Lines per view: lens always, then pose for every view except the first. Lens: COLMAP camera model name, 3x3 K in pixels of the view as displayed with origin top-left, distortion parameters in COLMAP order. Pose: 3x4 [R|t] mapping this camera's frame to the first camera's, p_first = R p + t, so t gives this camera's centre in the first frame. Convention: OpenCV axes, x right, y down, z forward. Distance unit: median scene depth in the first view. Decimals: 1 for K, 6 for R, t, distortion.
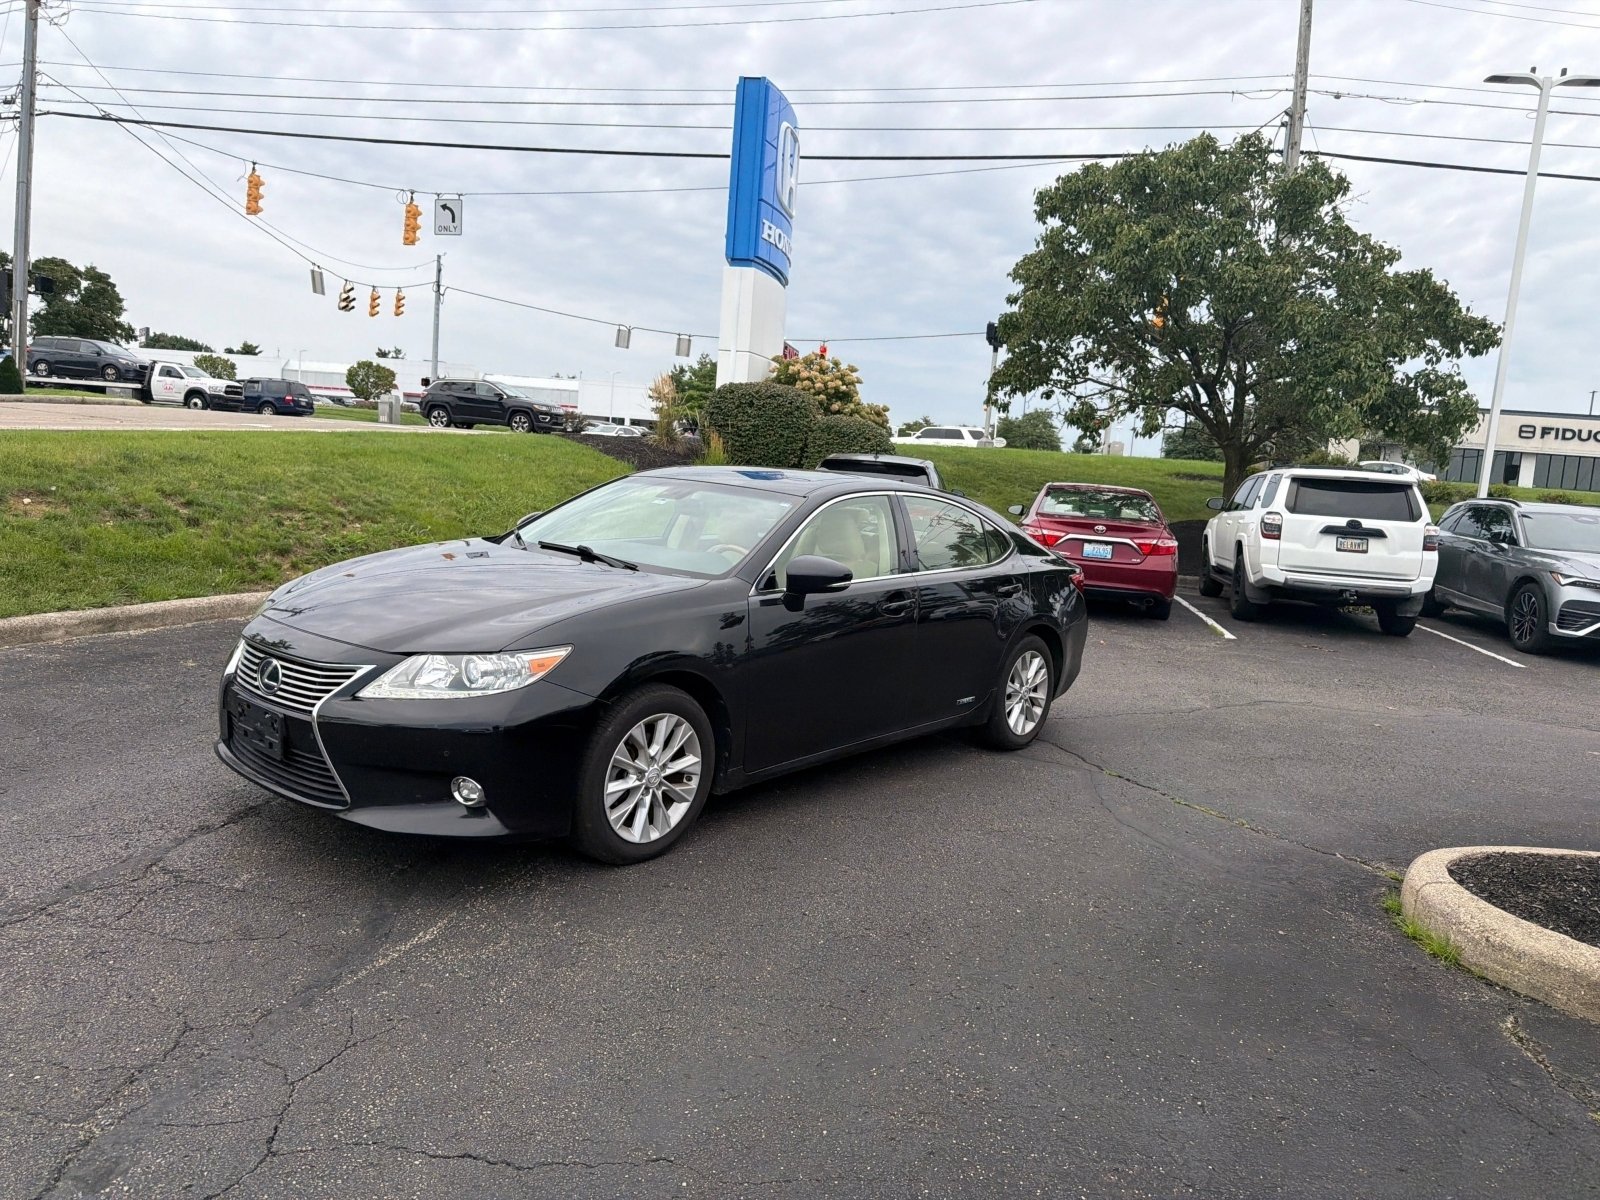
lens RADIAL K [[1120.6, 0, 795.3], [0, 1120.6, 591.4], [0, 0, 1]] dist [0.052542, -0.068850]
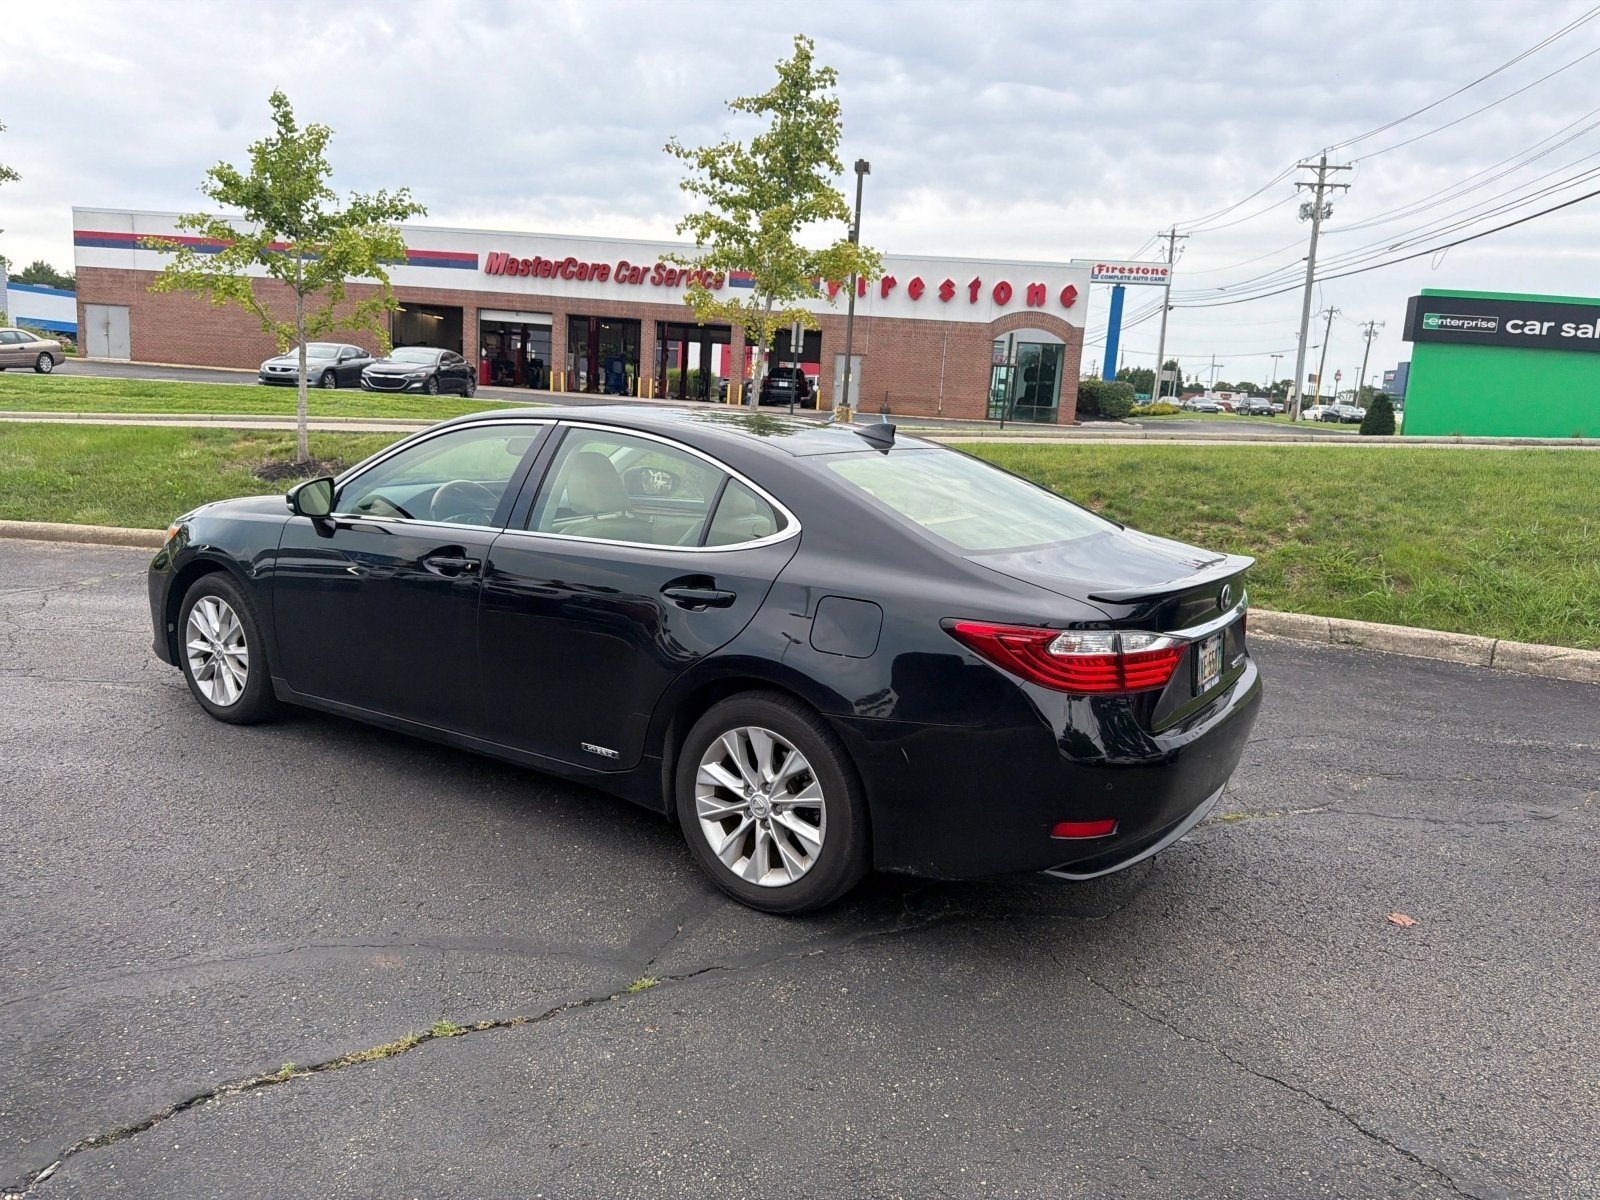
lens RADIAL K [[1114.2, 0, 785.9], [0, 1114.2, 606.8], [0, 0, 1]] dist [0.086903, -0.112474]
pose [[0.103919, 0.102477, -0.989292, 0.353771], [-0.154826, 0.984219, 0.085688, -0.023598], [0.982461, 0.144264, 0.118145, 0.461399]]
